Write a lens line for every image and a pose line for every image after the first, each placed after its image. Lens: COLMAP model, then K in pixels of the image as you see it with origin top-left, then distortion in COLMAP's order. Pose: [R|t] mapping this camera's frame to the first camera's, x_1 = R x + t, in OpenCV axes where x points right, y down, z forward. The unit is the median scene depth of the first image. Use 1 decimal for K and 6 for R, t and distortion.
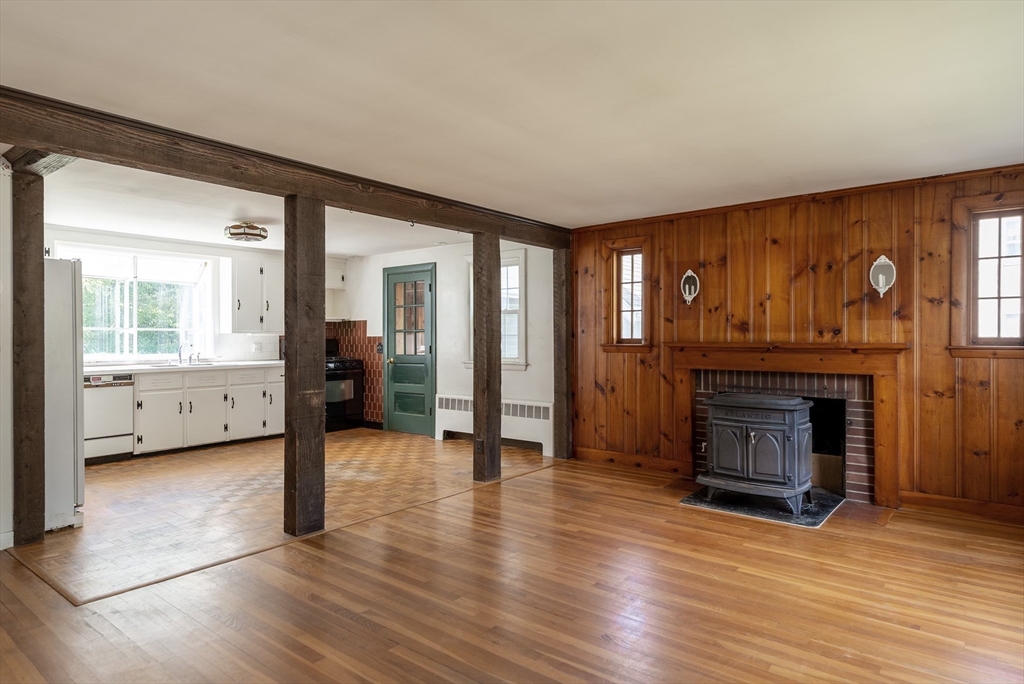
lens RADIAL K [[588.2, 0, 516.5], [0, 588.2, 335.0], [0, 0, 1]] dist [0.002003, 0.000100]
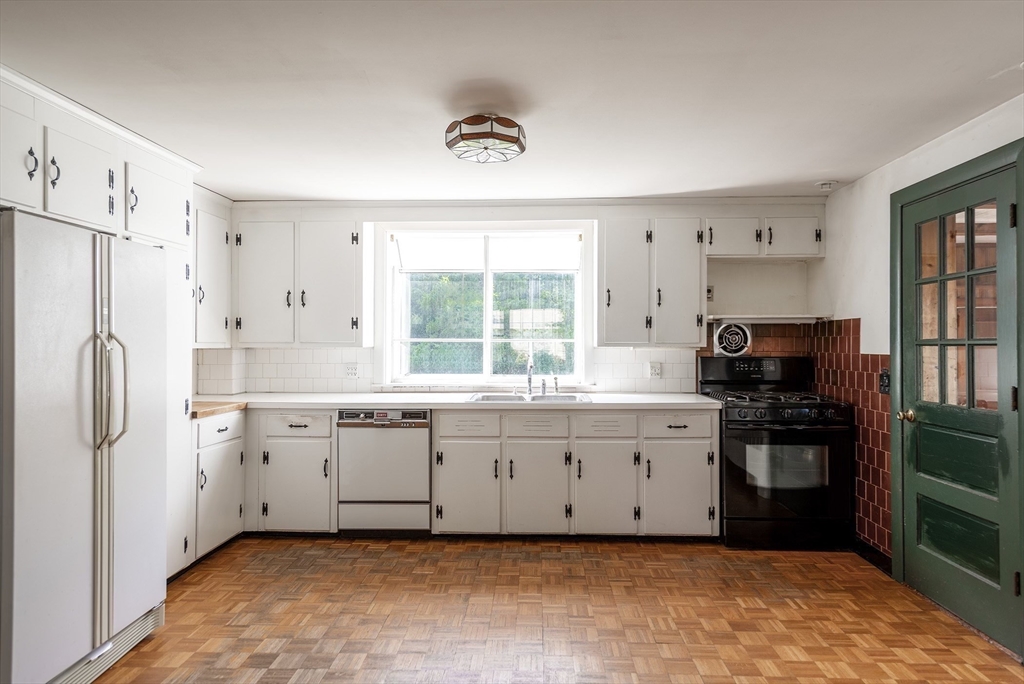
lens RADIAL K [[646.0, 0, 512.9], [0, 646.0, 337.2], [0, 0, 1]] dist [0.028648, -0.000793]
pose [[0.604352, -0.005540, -0.796698, -0.016603], [0.002583, 0.999984, -0.004995, -0.008949], [0.796713, 0.000961, 0.604357, 0.505090]]
